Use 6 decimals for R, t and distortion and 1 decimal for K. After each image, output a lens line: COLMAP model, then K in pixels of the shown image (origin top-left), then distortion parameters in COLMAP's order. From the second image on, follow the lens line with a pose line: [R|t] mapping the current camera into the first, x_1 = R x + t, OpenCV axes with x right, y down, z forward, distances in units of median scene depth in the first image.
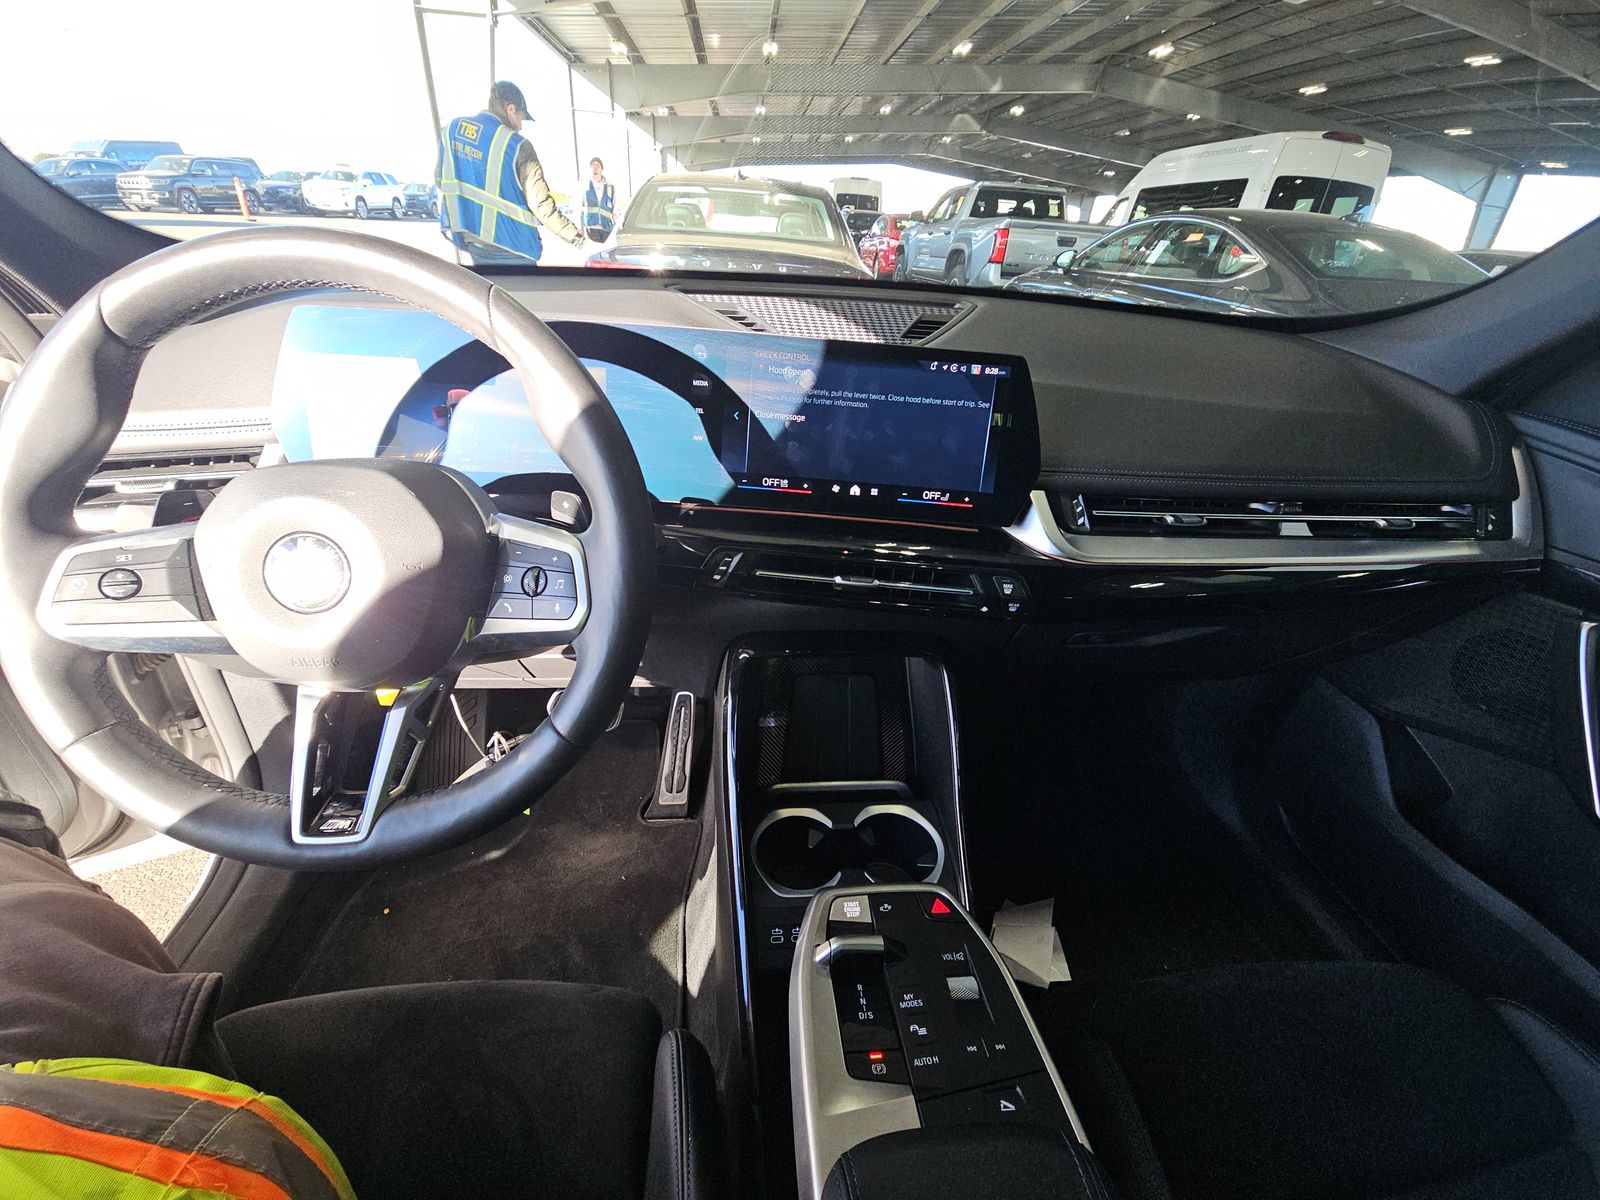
lens RADIAL K [[641.8, 0, 800.4], [0, 641.8, 609.4], [0, 0, 1]] dist [0.000538, -0.000294]
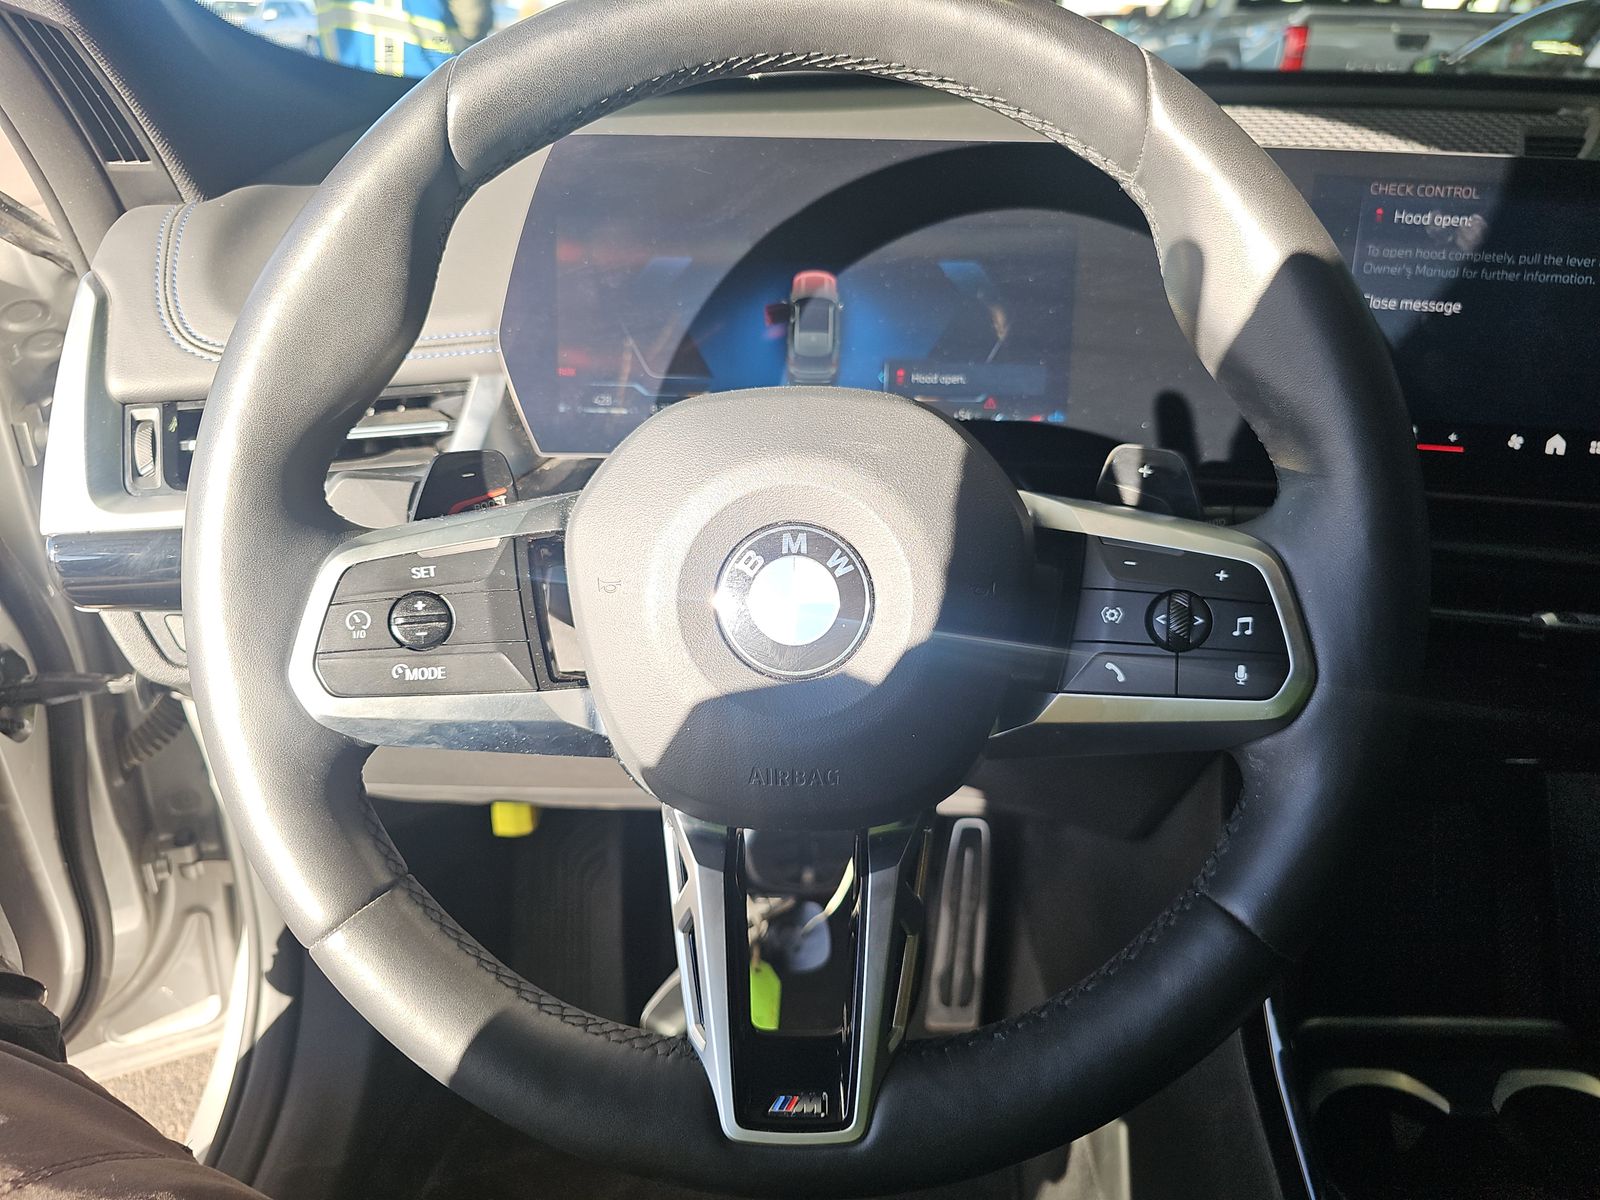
lens RADIAL K [[1080.7, 0, 799.7], [0, 1080.7, 594.0], [0, 0, 1]] dist [-0.005818, -0.009102]
pose [[0.993430, 0.002745, -0.114410, -0.429149], [-0.010578, 0.997635, -0.067921, -0.002819], [0.113953, 0.068685, 0.991109, 0.096566]]
